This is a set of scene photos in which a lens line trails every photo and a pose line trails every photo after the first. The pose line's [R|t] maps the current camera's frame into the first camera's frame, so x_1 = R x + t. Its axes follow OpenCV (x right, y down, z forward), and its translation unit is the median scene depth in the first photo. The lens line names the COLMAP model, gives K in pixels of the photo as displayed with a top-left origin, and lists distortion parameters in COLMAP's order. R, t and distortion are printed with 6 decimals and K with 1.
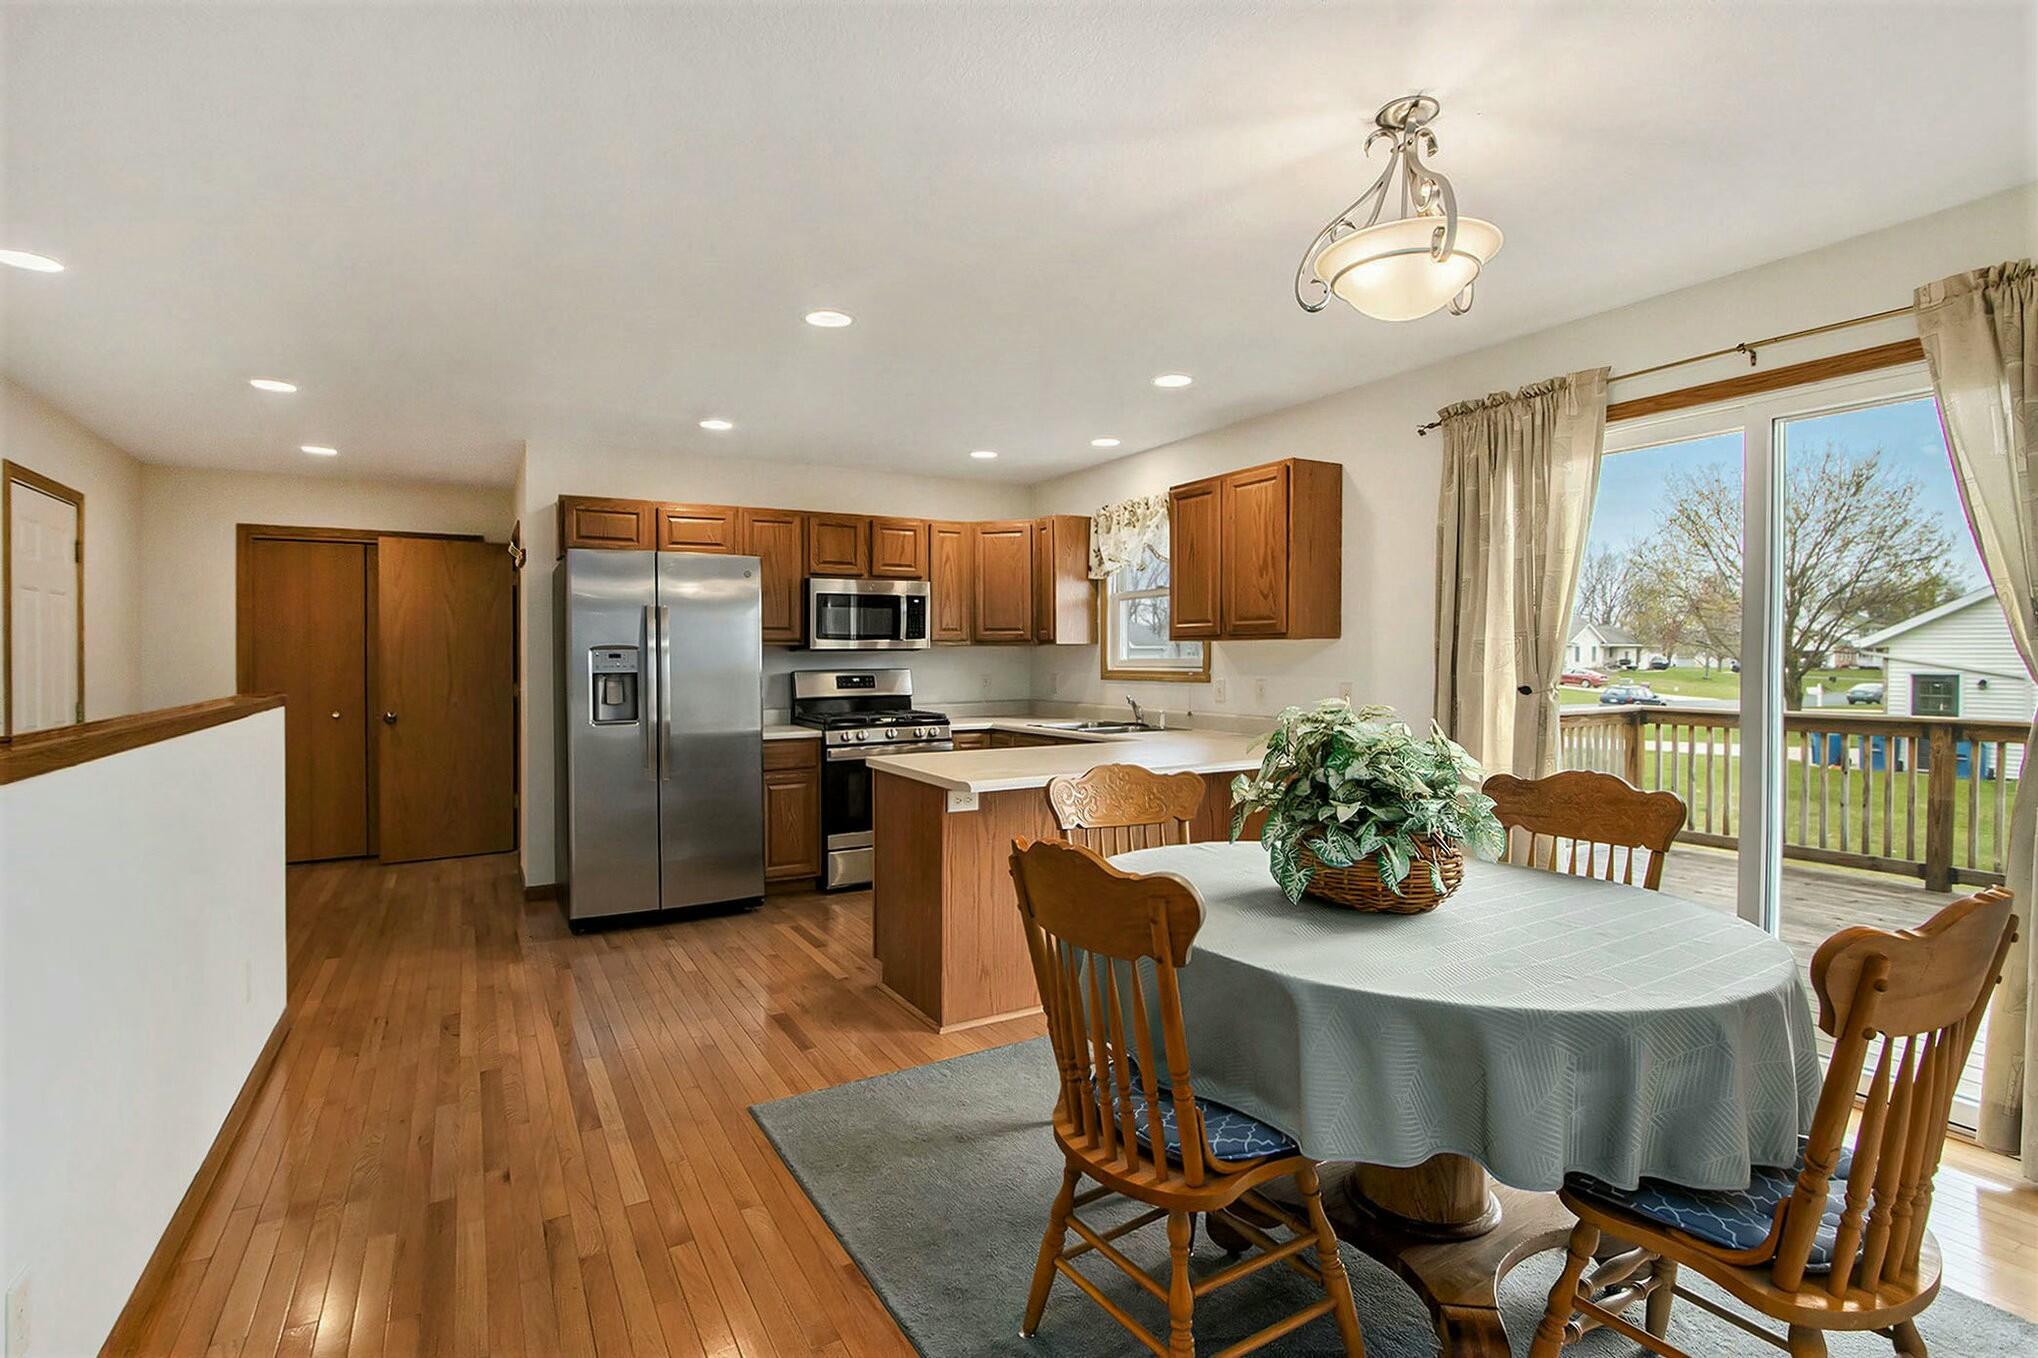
lens RADIAL K [[974.6, 0, 1026.5], [0, 974.6, 668.3], [0, 0, 1]] dist [-0.001327, -0.000254]
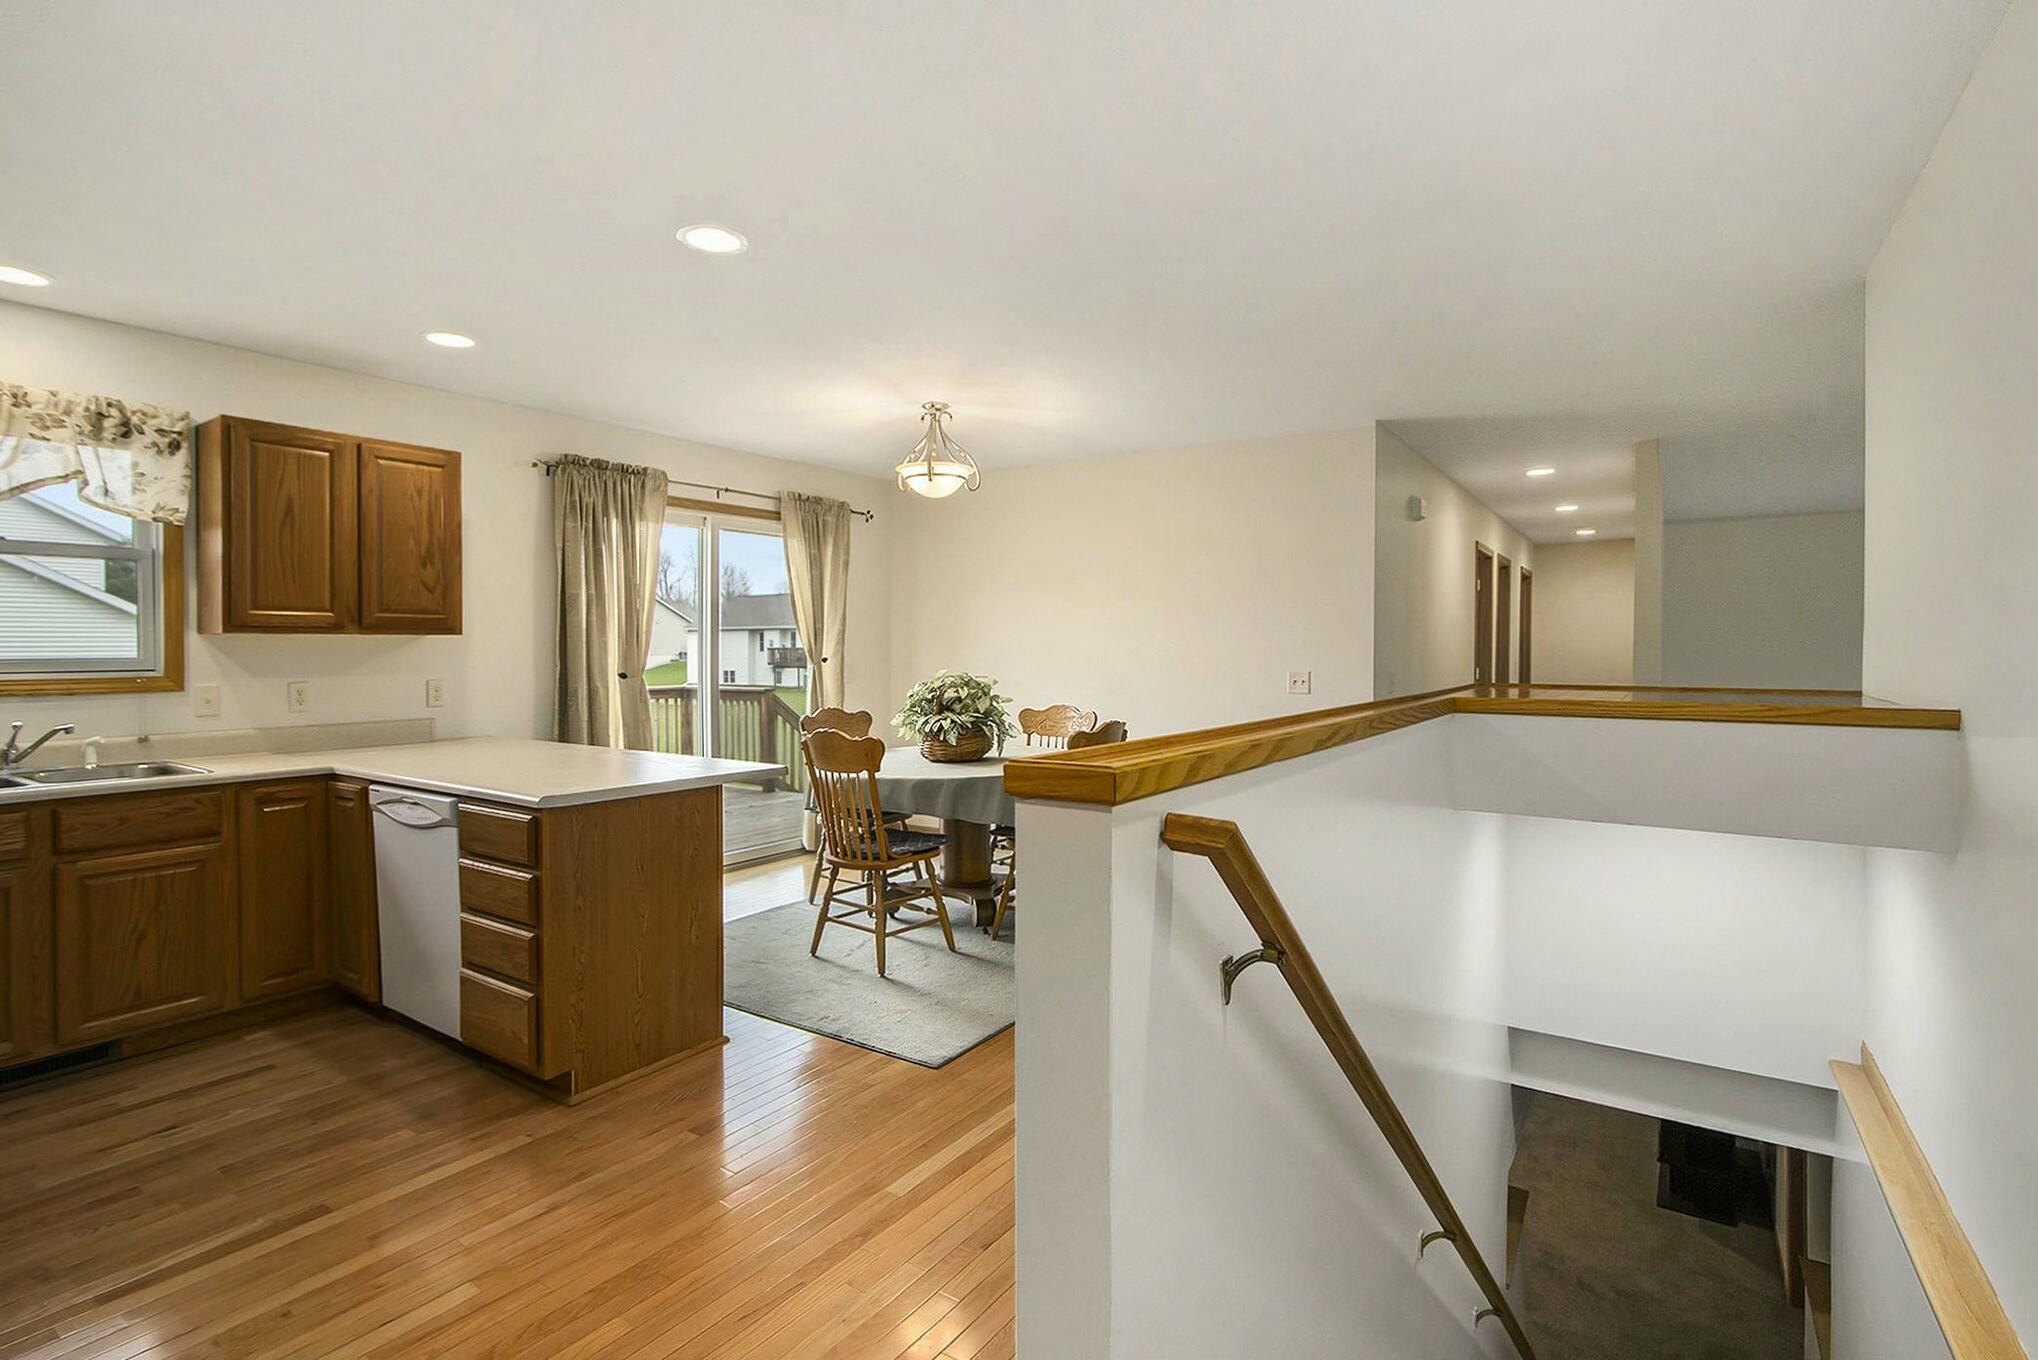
lens RADIAL K [[939.7, 0, 1013.2], [0, 939.7, 650.2], [0, 0, 1]] dist [-0.000411, -0.000014]
pose [[-0.403470, 0.000290, 0.914993, -0.654685], [0.013202, 0.999898, 0.005504, -0.009855], [-0.914898, 0.014301, -0.403433, 0.688256]]
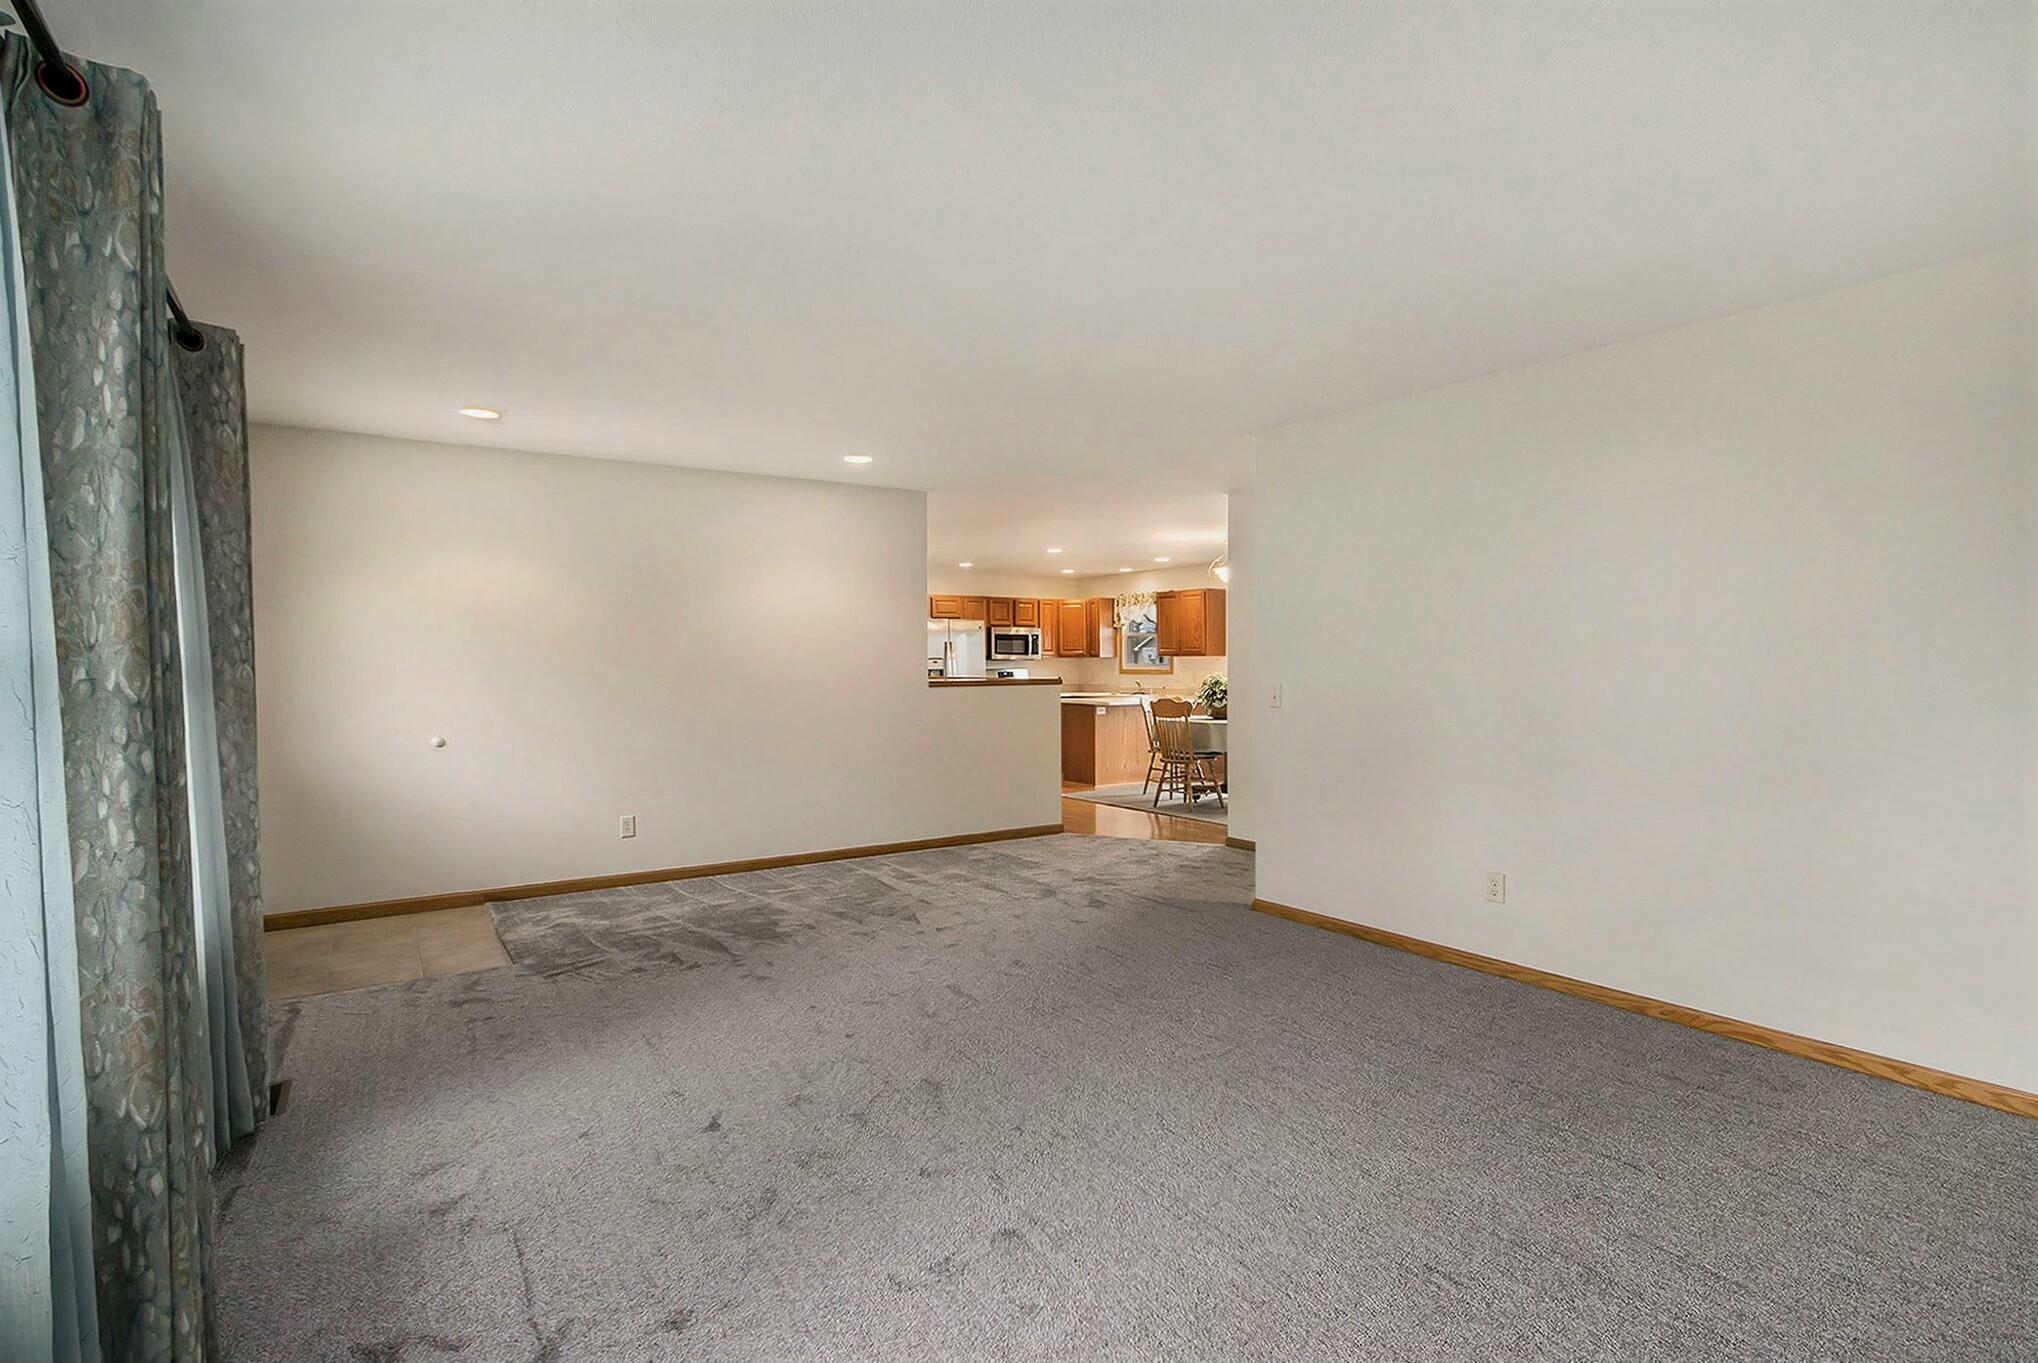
lens RADIAL K [[939.7, 0, 1013.2], [0, 939.7, 651.7], [0, 0, 1]] dist [-0.000411, -0.000014]
pose [[0.997888, 0.002005, 0.064926, -0.318198], [-0.000537, 0.999744, -0.022617, 0.010782], [-0.064955, 0.022534, 0.997634, -1.146086]]
